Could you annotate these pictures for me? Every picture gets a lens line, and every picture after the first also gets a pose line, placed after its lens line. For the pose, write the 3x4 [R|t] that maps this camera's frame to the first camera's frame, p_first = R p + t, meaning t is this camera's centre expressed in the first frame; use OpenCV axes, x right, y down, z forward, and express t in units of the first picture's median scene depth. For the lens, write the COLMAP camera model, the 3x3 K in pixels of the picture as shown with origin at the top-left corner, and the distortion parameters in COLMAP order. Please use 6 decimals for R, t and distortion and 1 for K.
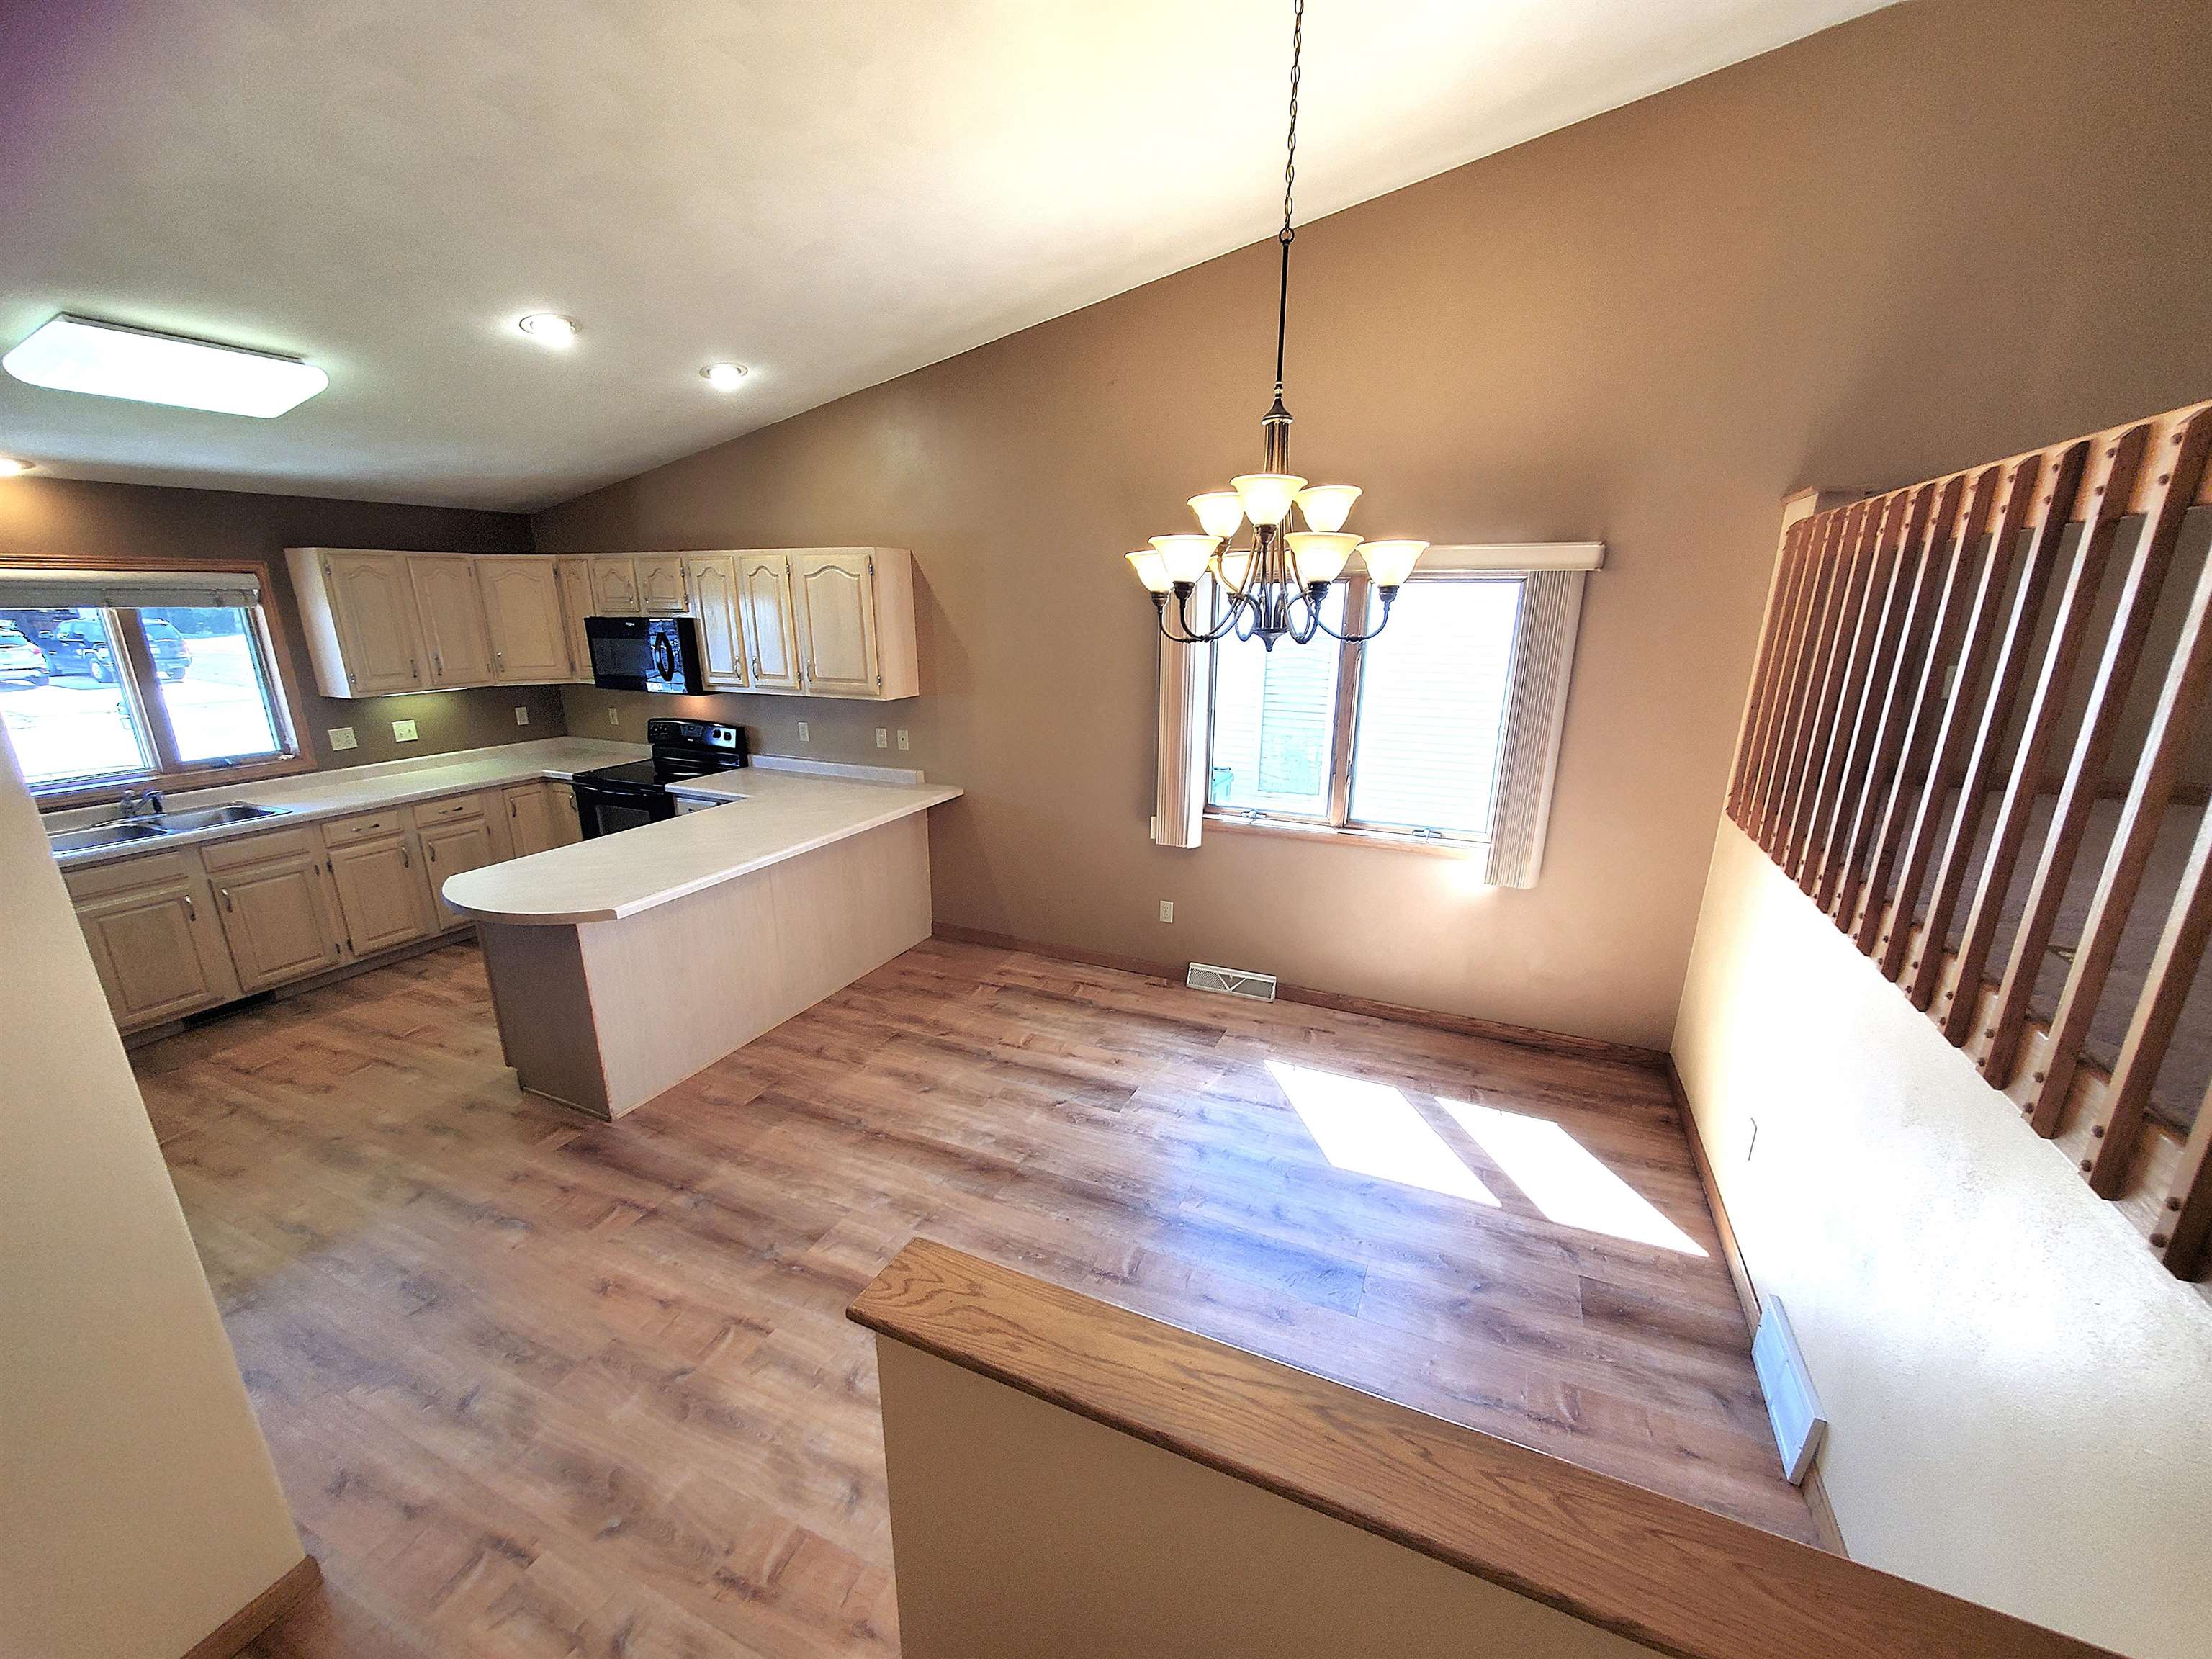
lens RADIAL K [[875.4, 0, 1114.4], [0, 875.4, 860.0], [0, 0, 1]] dist [-0.001928, -0.000222]
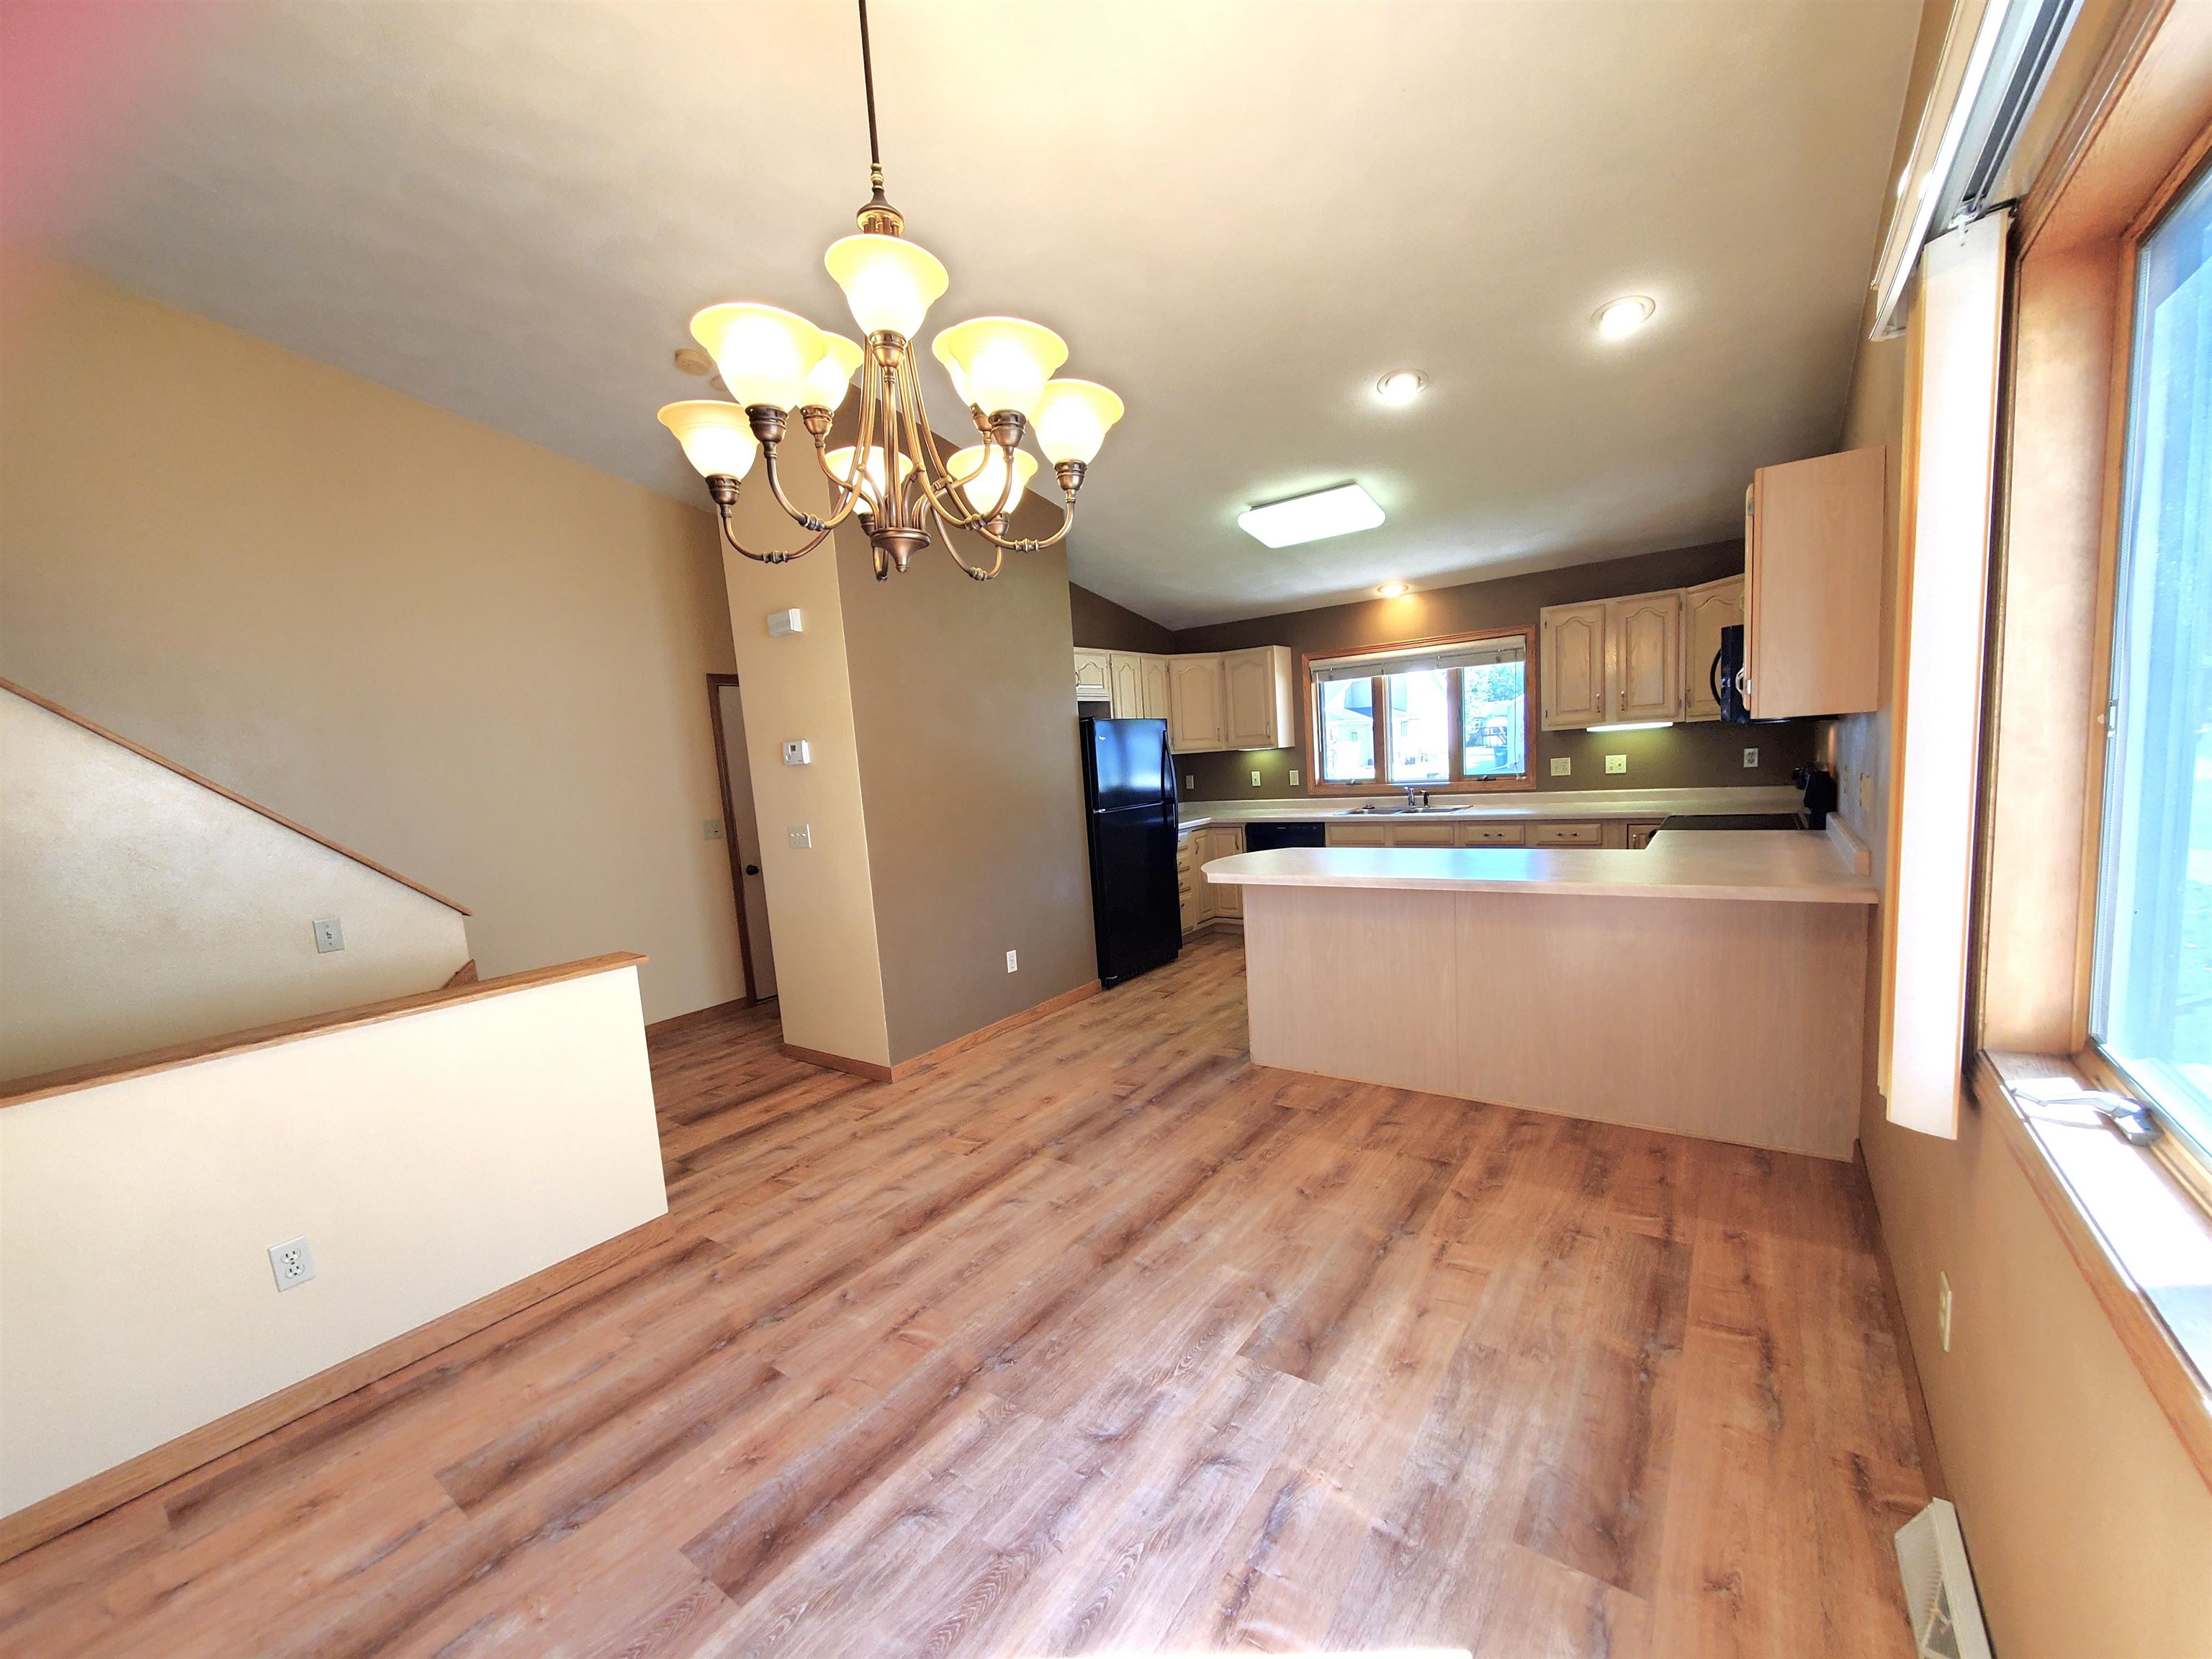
lens RADIAL K [[875.4, 0, 1114.4], [0, 875.4, 860.0], [0, 0, 1]] dist [-0.001928, -0.000222]
pose [[-0.211352, 0.126328, -0.969212, 0.442812], [-0.215955, 0.961070, 0.172360, -0.099877], [0.953254, 0.245735, -0.175843, 0.729478]]
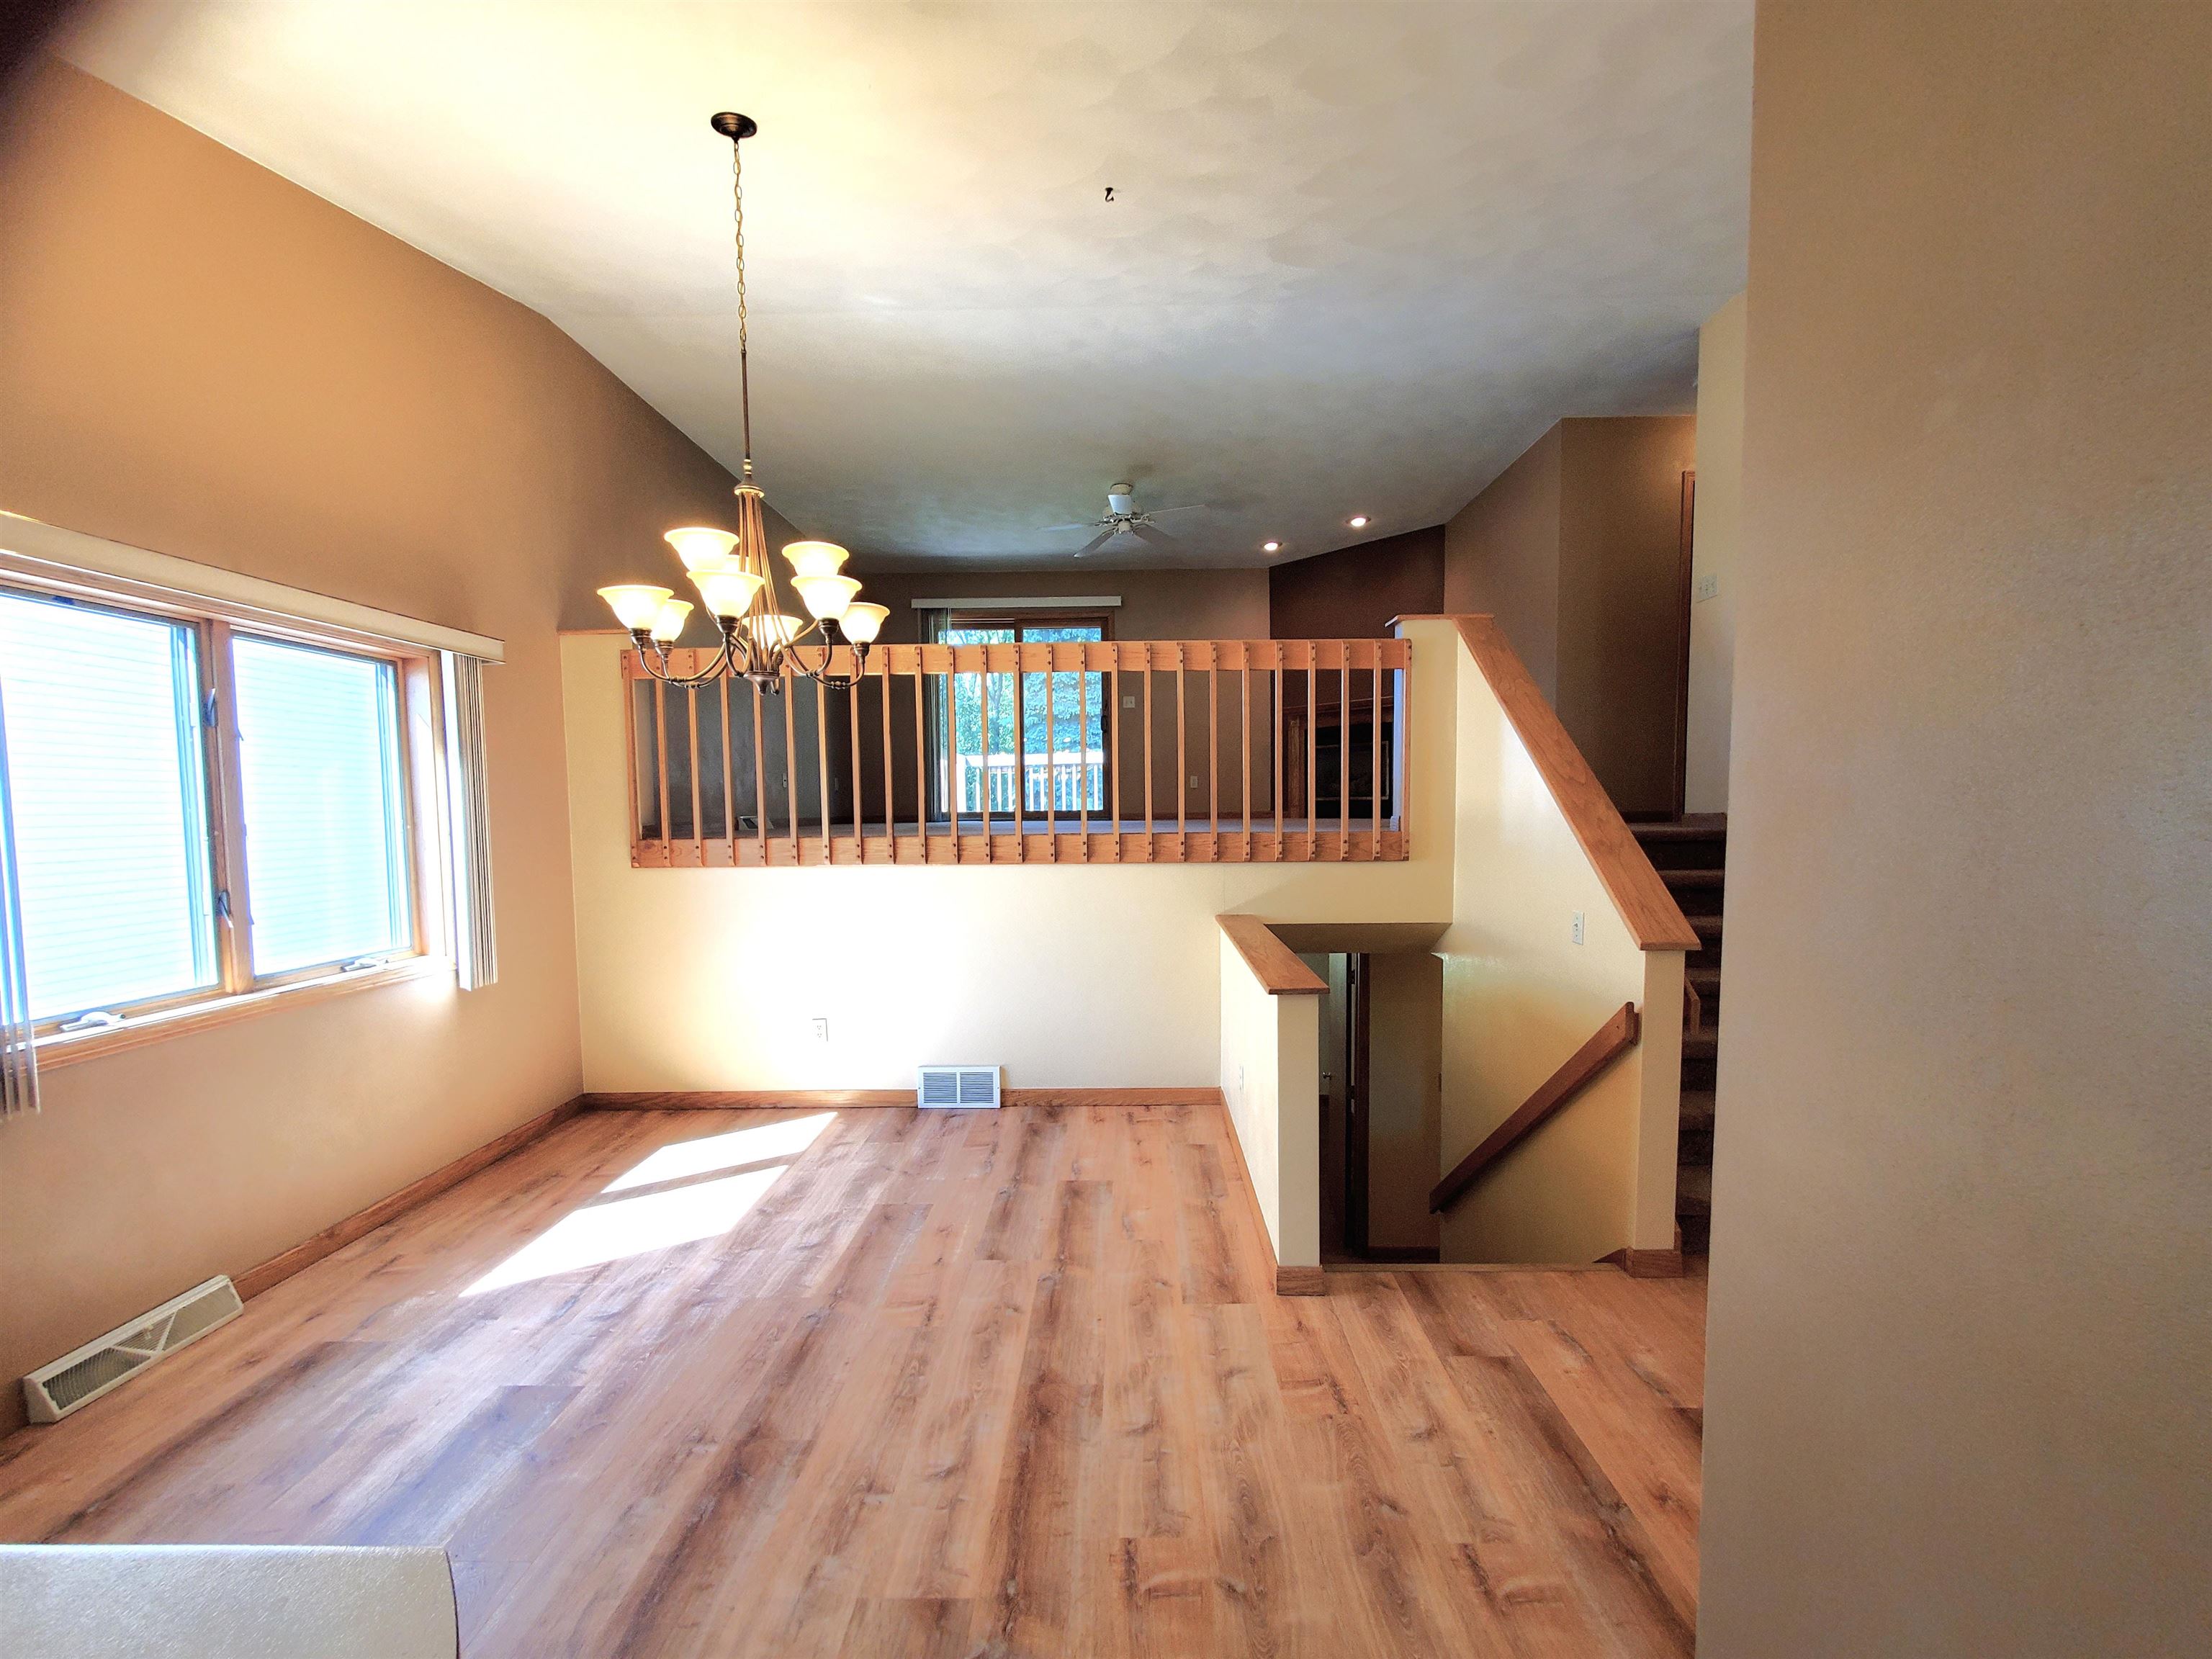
lens RADIAL K [[875.4, 0, 1114.4], [0, 875.4, 860.0], [0, 0, 1]] dist [-0.001928, -0.000222]
pose [[-0.385695, -0.060562, 0.920637, -0.552276], [0.273835, 0.945366, 0.176911, -0.065427], [-0.881053, 0.320336, -0.348039, 0.585893]]
